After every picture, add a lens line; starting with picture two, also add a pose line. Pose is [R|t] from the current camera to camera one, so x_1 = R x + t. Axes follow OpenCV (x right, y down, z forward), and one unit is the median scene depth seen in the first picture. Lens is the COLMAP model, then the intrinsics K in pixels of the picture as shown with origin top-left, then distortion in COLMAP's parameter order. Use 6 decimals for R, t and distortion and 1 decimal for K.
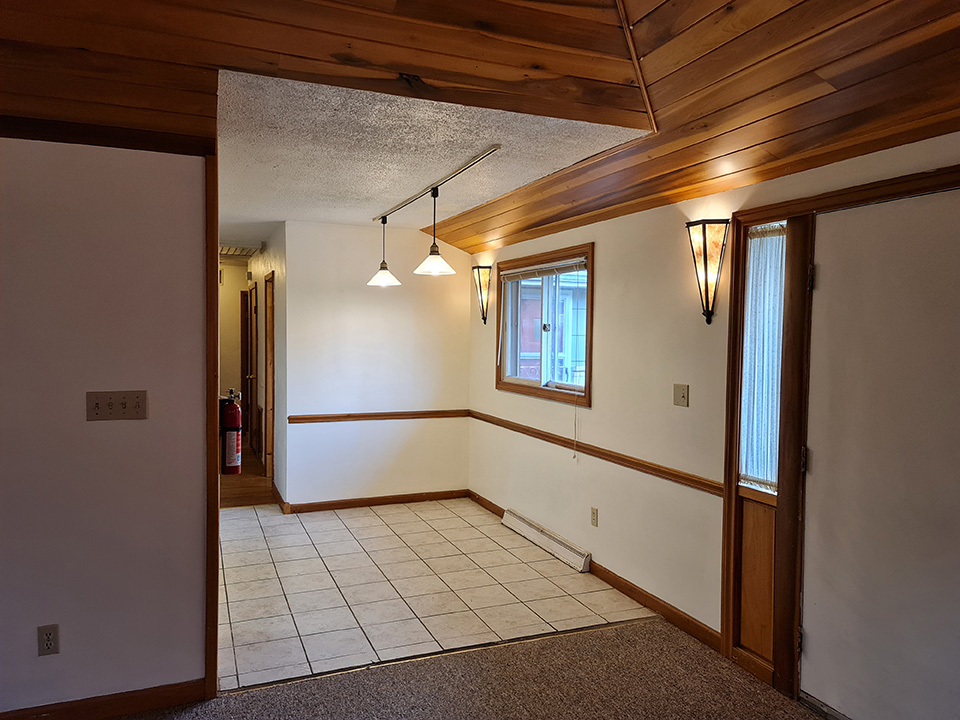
lens RADIAL K [[709.6, 0, 474.5], [0, 709.6, 356.4], [0, 0, 1]] dist [0.029681, -0.003915]
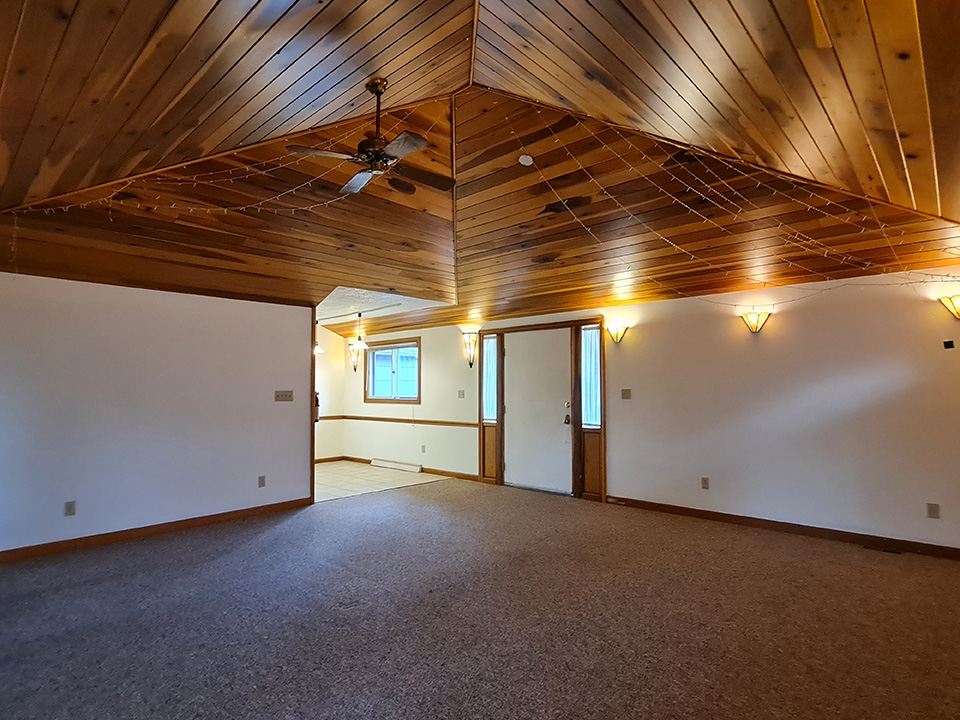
lens RADIAL K [[389.3, 0, 482.4], [0, 389.3, 363.5], [0, 0, 1]] dist [-0.002901, -0.000562]
pose [[0.915285, 0.000293, 0.402807, -0.276133], [0.029574, 0.997252, -0.067925, 0.047034], [-0.401720, 0.074084, 0.912761, -0.478353]]
